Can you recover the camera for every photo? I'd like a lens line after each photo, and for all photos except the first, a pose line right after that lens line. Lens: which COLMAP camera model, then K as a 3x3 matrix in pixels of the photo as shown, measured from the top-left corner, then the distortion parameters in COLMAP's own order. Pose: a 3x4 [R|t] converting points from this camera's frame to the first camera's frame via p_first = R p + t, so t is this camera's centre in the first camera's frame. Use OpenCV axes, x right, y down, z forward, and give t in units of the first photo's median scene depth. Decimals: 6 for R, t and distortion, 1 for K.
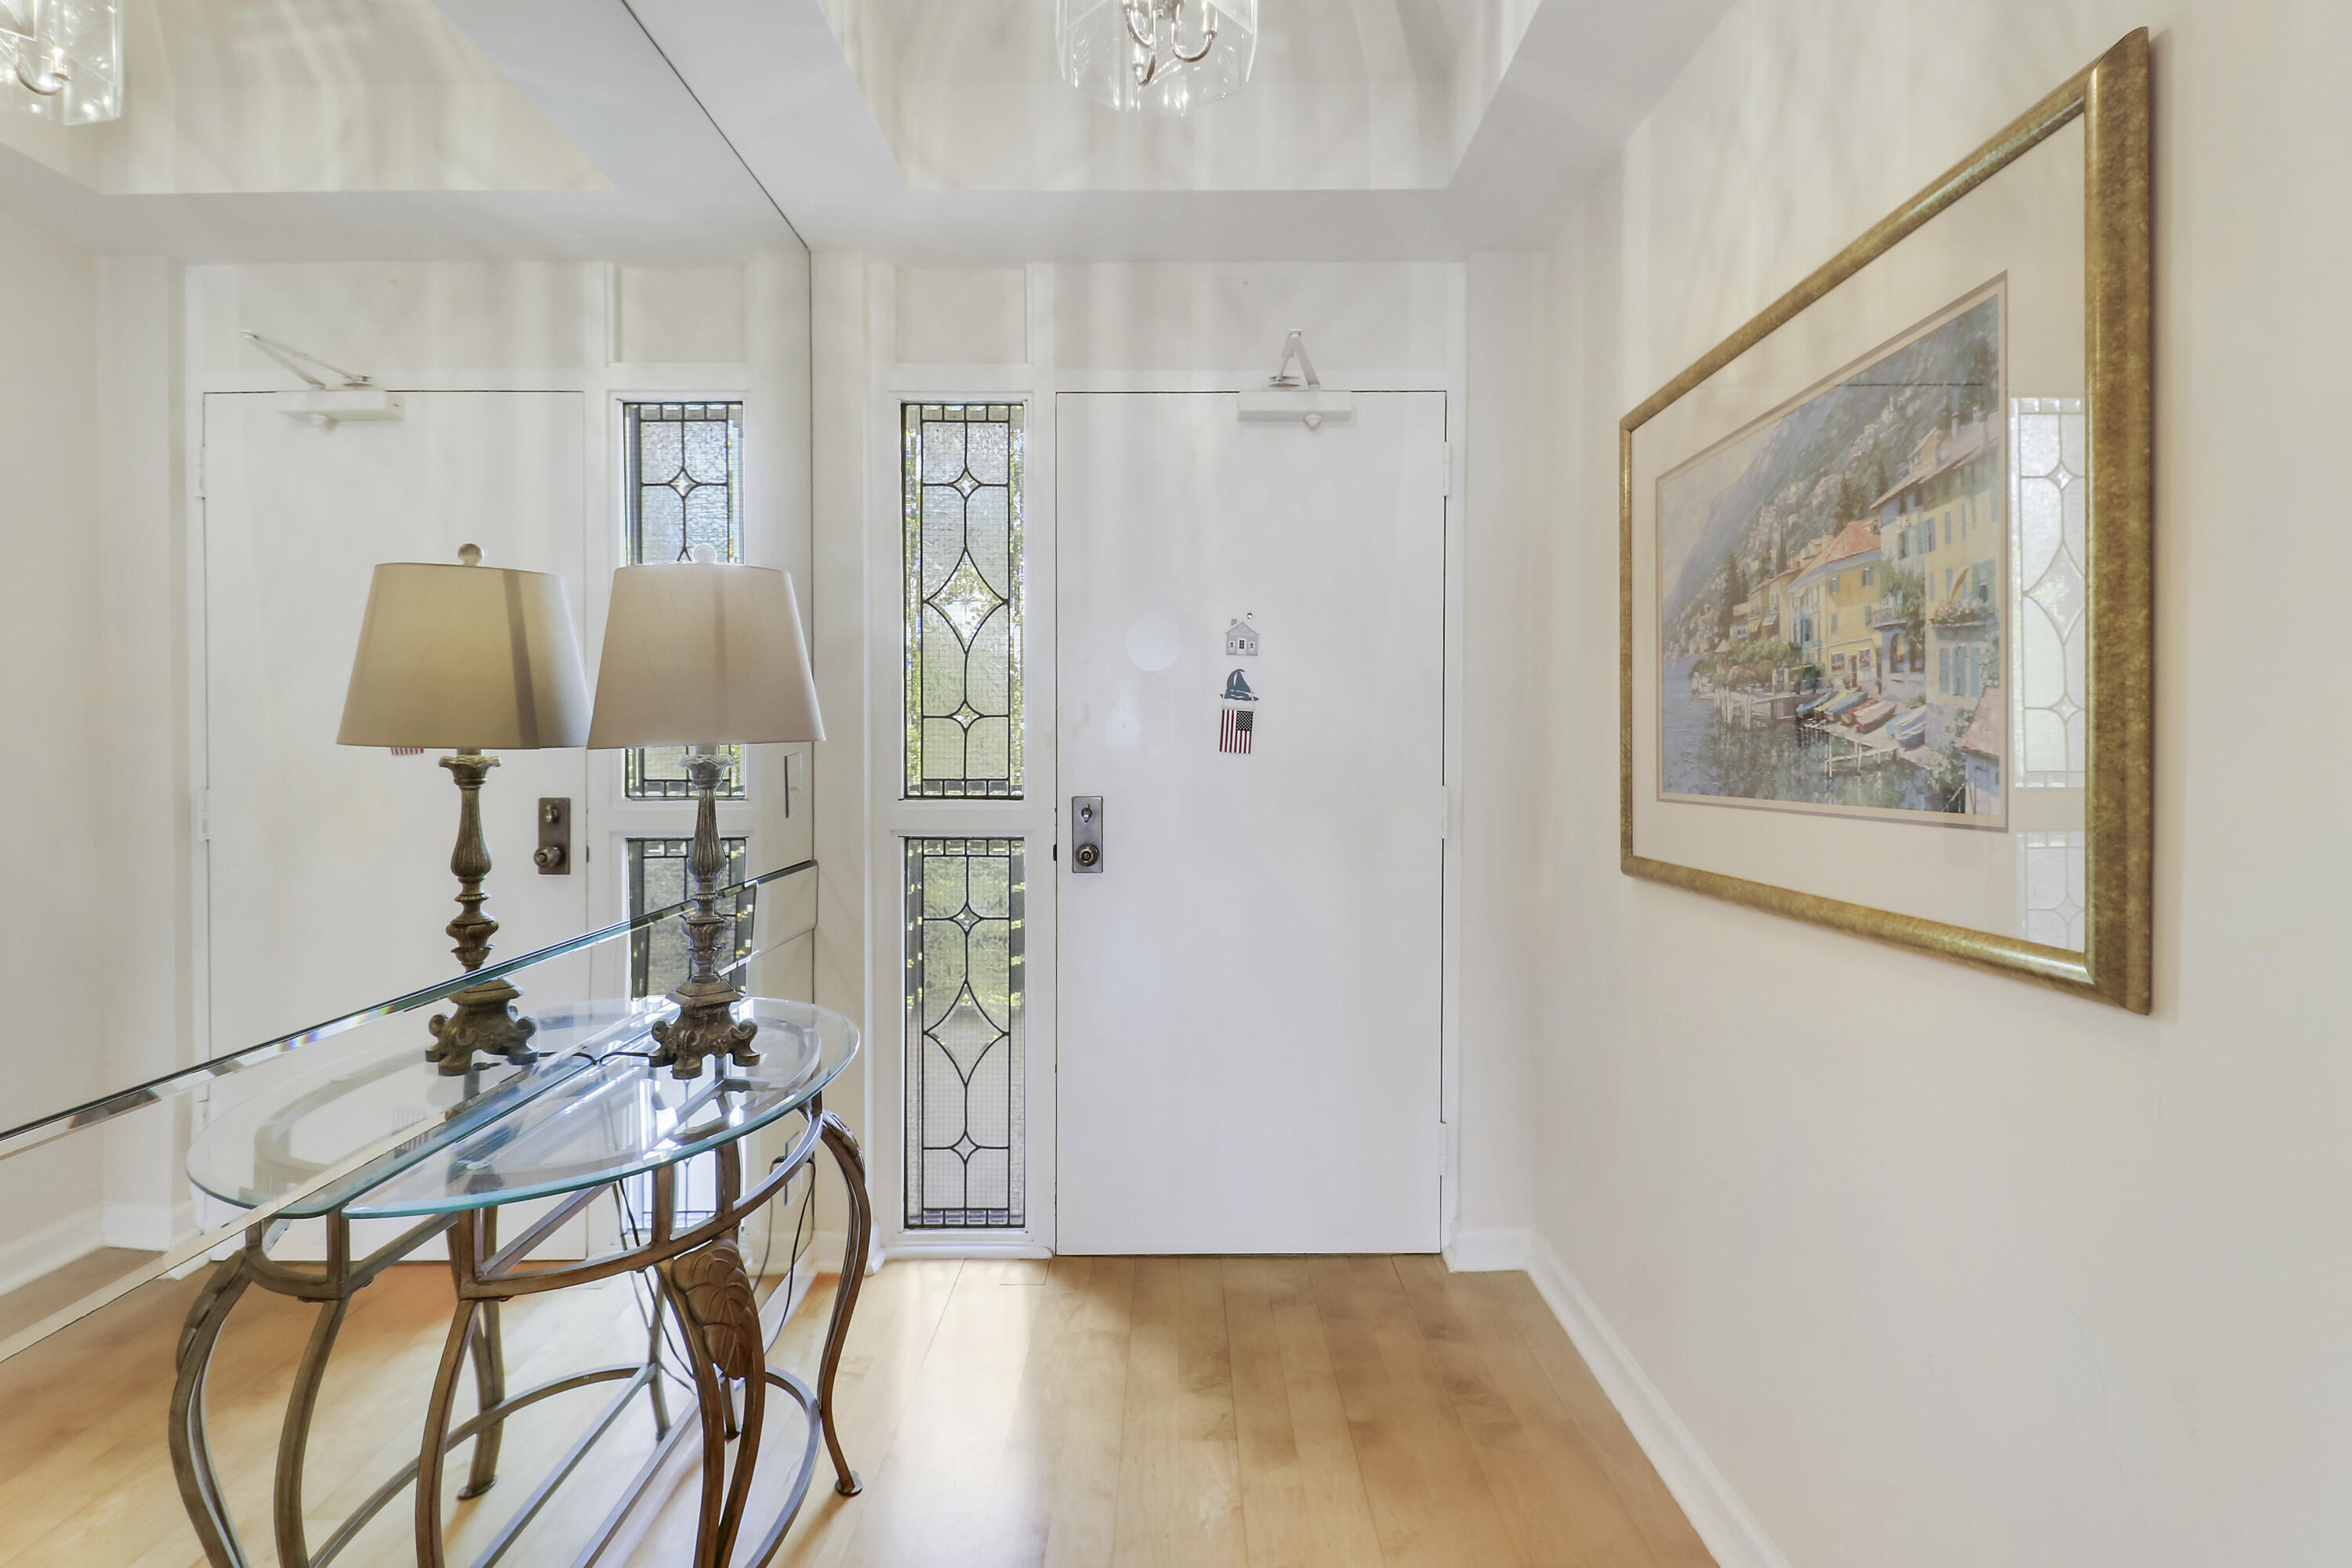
lens RADIAL K [[1112.3, 0, 1177.5], [0, 1112.3, 782.9], [0, 0, 1]] dist [0.009463, -0.013594]
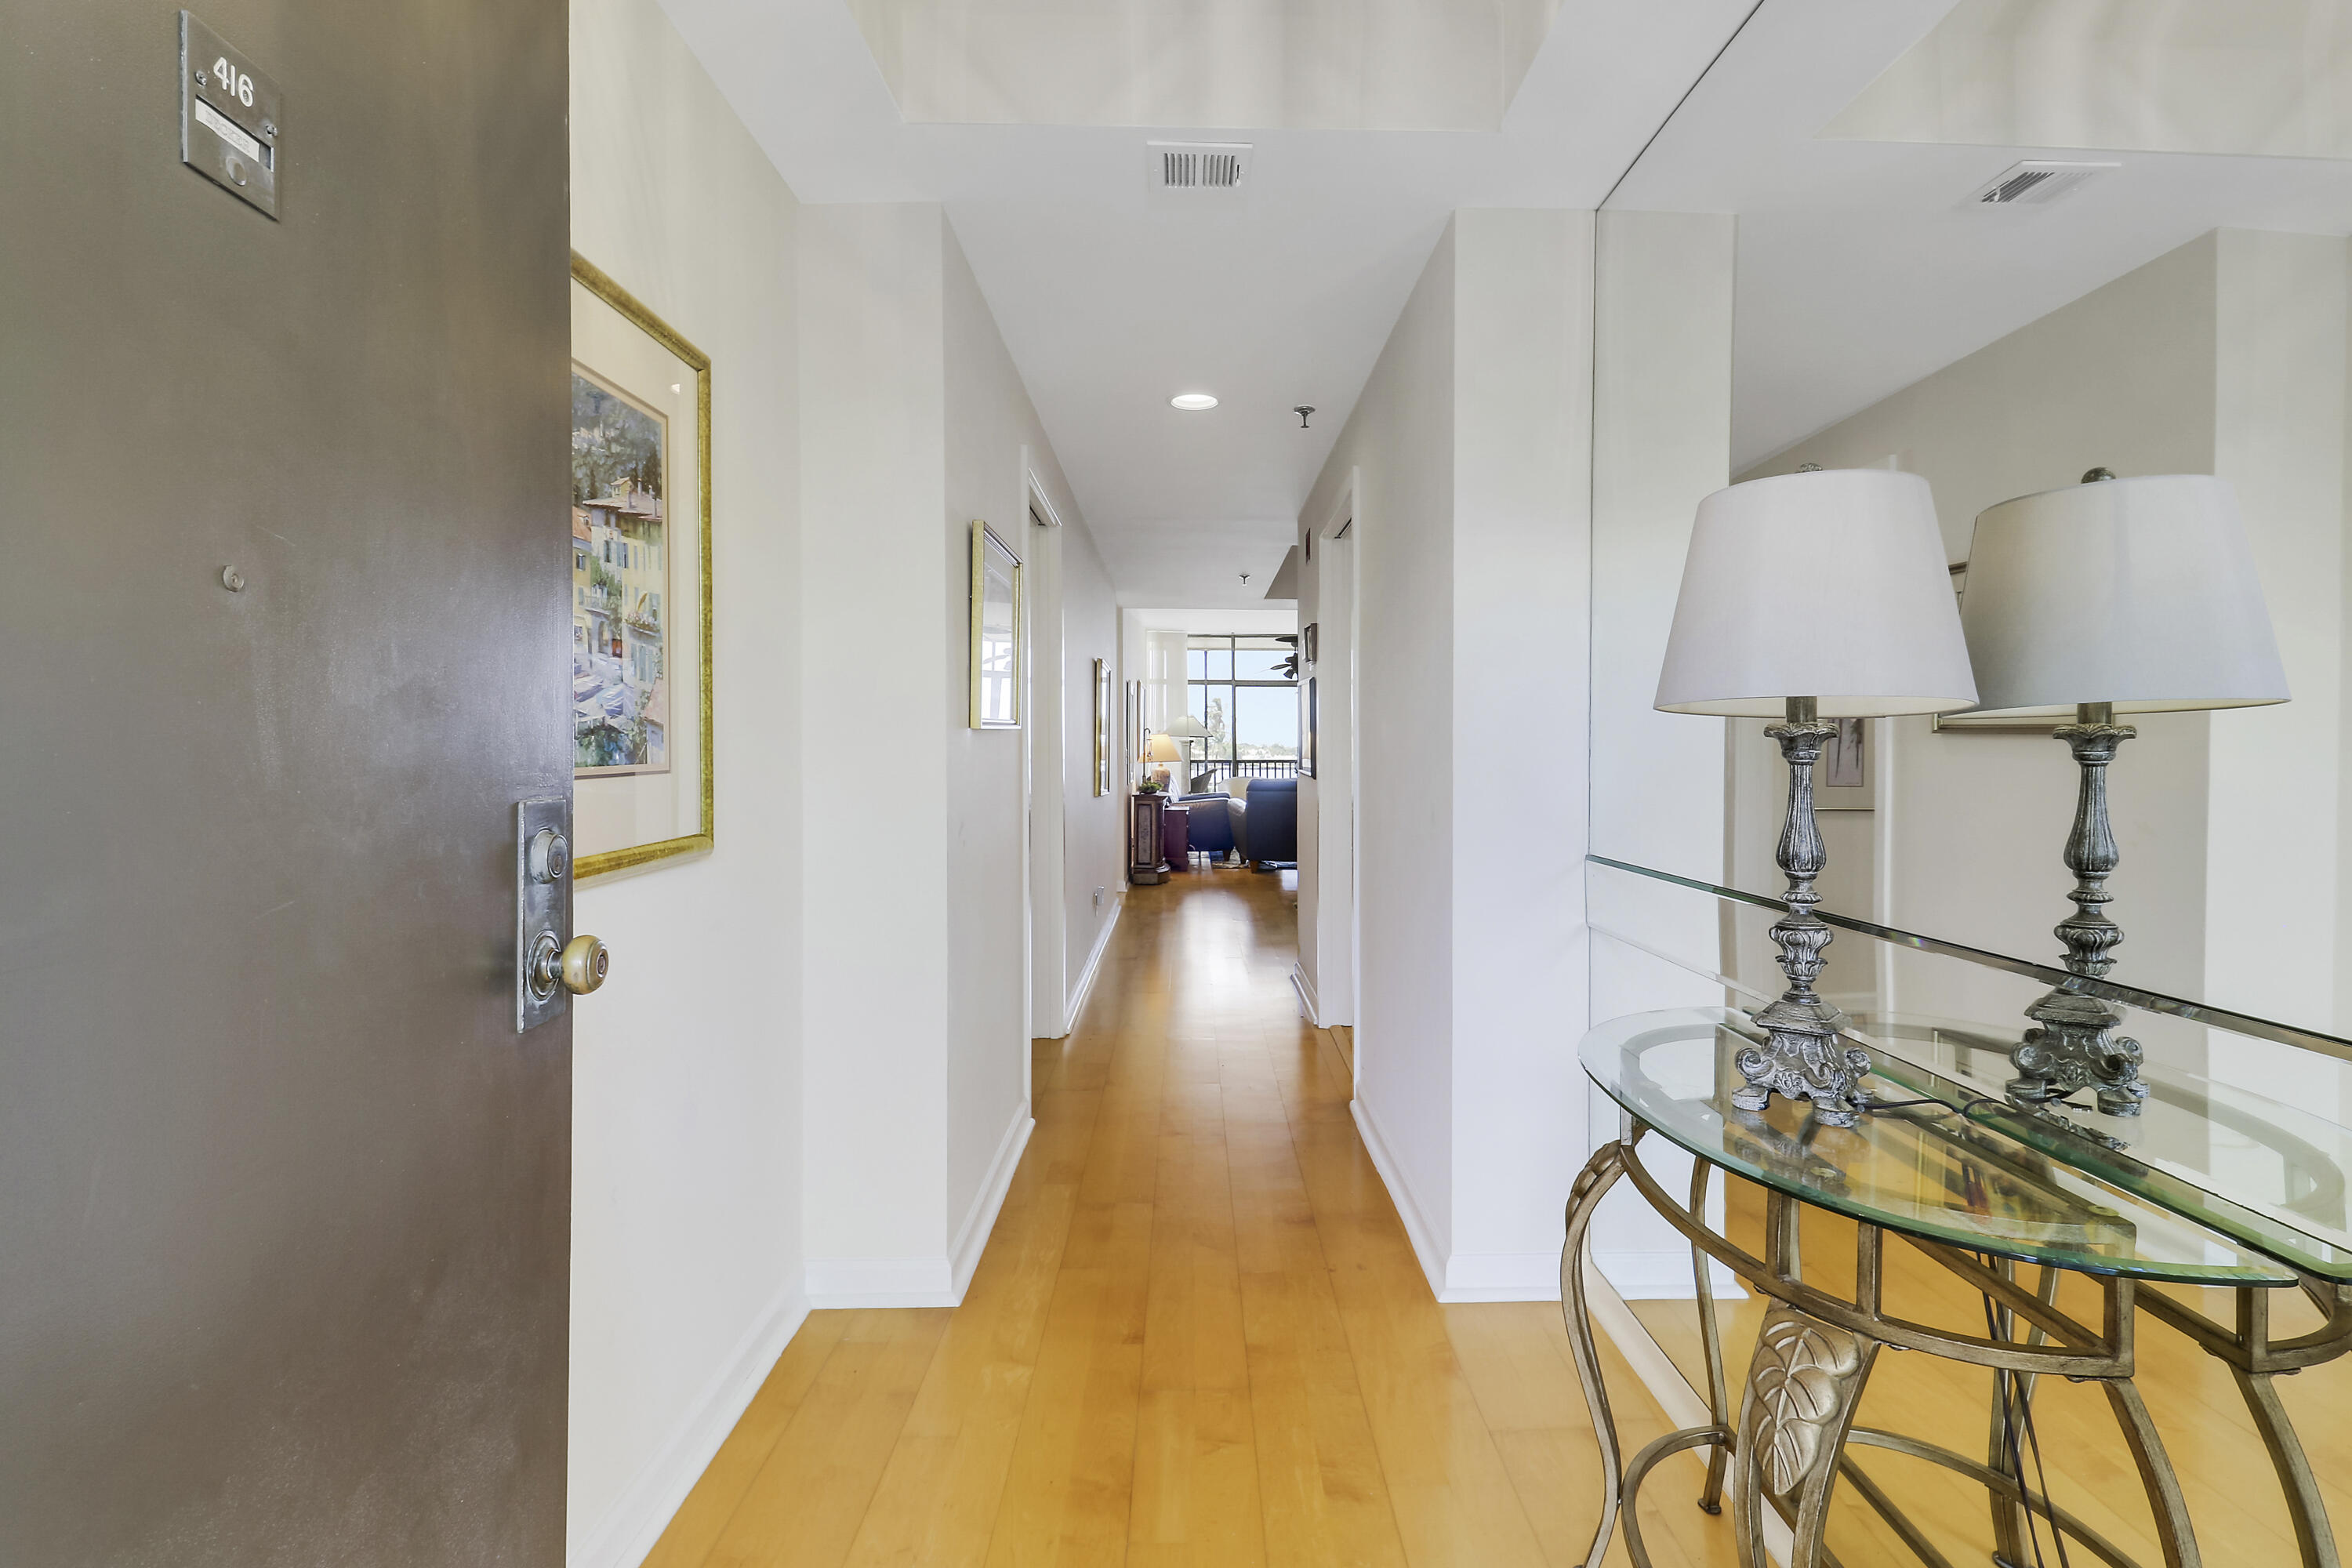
lens RADIAL K [[1112.3, 0, 1185.9], [0, 1112.3, 764.5], [0, 0, 1]] dist [0.009463, -0.013594]
pose [[-0.999996, -0.002423, 0.001257, 0.009140], [-0.002360, 0.998848, 0.047923, -0.038918], [-0.001371, 0.047920, -0.998850, 2.270103]]
